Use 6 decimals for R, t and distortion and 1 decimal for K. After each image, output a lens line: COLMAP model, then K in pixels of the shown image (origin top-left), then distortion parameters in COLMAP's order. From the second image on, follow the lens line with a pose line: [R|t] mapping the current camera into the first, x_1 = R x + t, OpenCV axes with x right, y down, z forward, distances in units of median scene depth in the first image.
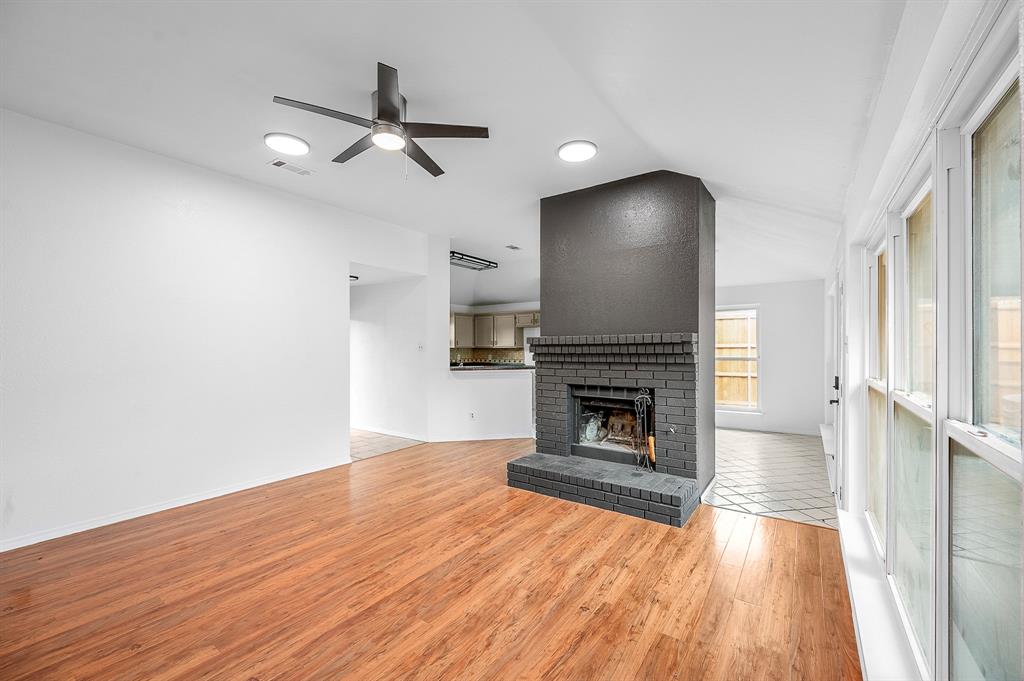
lens RADIAL K [[415.0, 0, 520.2], [0, 415.0, 347.4], [0, 0, 1]] dist [-0.000110, -0.000187]
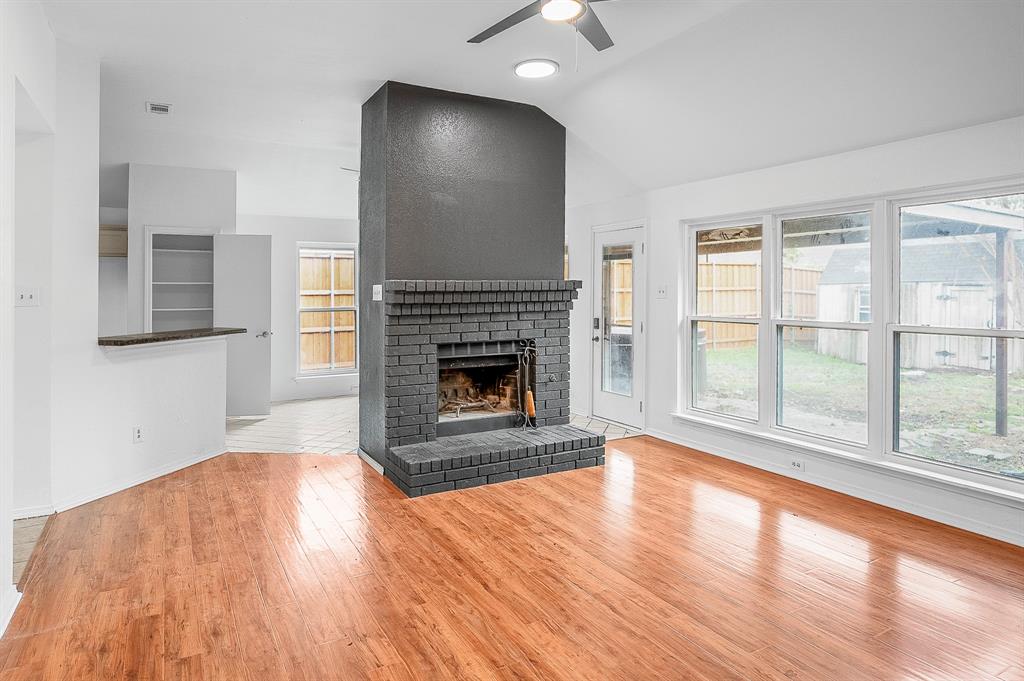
lens RADIAL K [[608.3, 0, 507.8], [0, 608.3, 305.8], [0, 0, 1]] dist [-0.005375, 0.002961]
pose [[0.447687, -0.022179, 0.893915, -0.931828], [0.007702, 0.999751, 0.020948, -0.004159], [-0.894157, -0.002493, 0.447746, 0.441232]]
